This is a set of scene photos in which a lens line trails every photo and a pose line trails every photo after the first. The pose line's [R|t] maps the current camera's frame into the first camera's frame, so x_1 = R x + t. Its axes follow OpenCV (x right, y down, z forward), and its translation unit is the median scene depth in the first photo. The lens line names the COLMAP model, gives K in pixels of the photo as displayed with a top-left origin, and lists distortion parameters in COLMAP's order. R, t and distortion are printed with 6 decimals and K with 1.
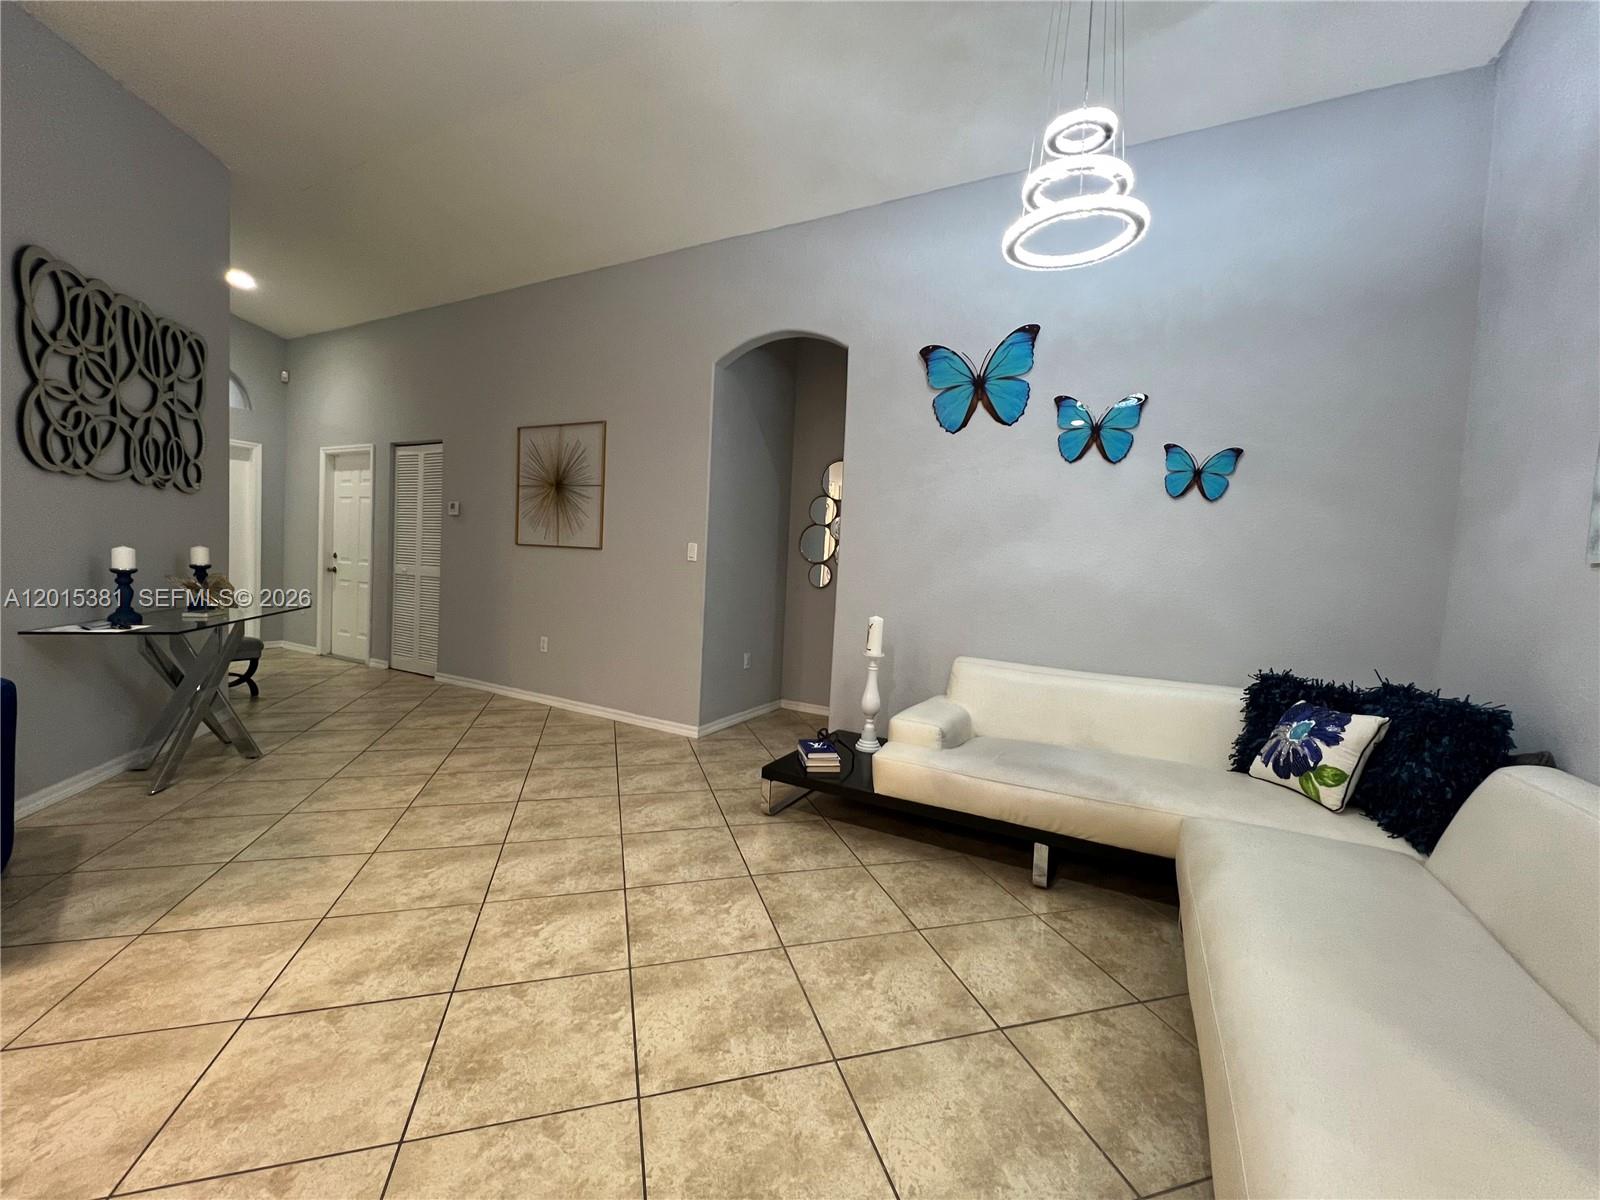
lens RADIAL K [[640.7, 0, 797.3], [0, 640.7, 593.0], [0, 0, 1]] dist [-0.002168, -0.000428]
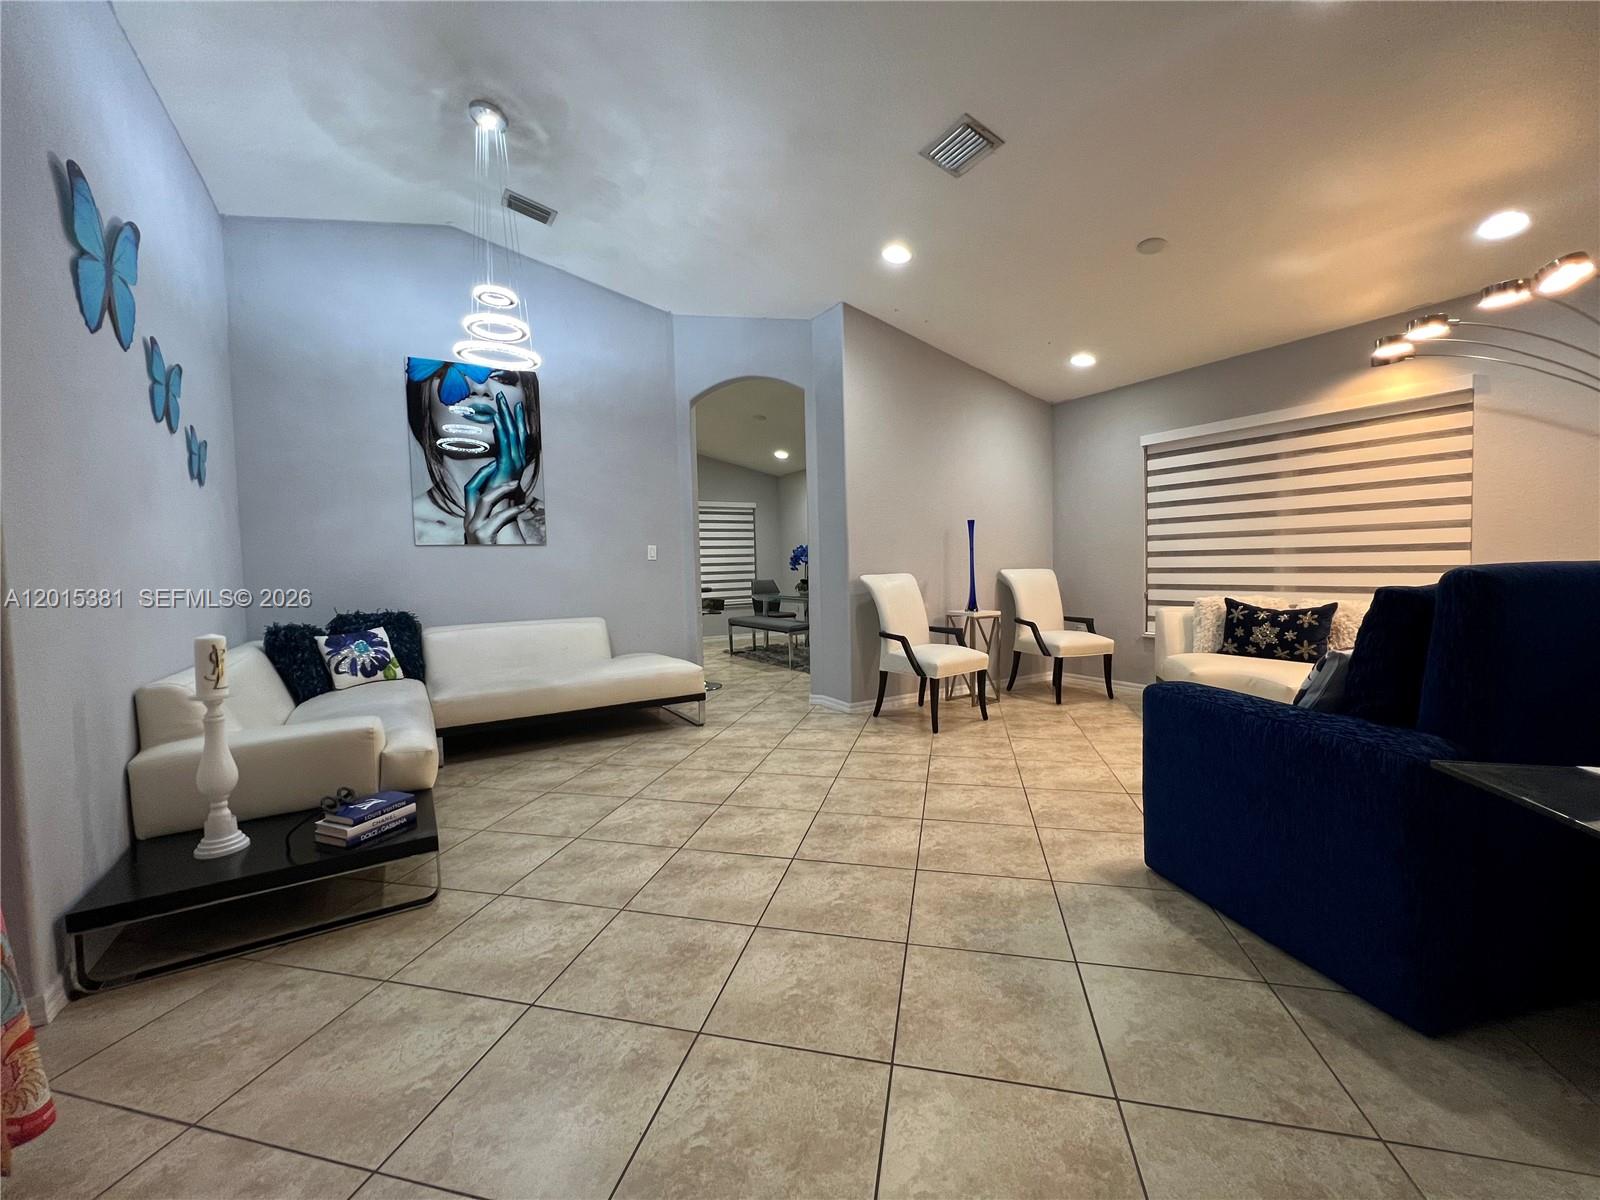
lens RADIAL K [[640.7, 0, 797.3], [0, 640.7, 593.0], [0, 0, 1]] dist [-0.002168, -0.000428]
pose [[-0.861190, -0.053844, 0.505423, -0.785921], [0.004781, 0.993471, 0.113984, -0.082185], [-0.508261, 0.100578, -0.855310, 1.444097]]
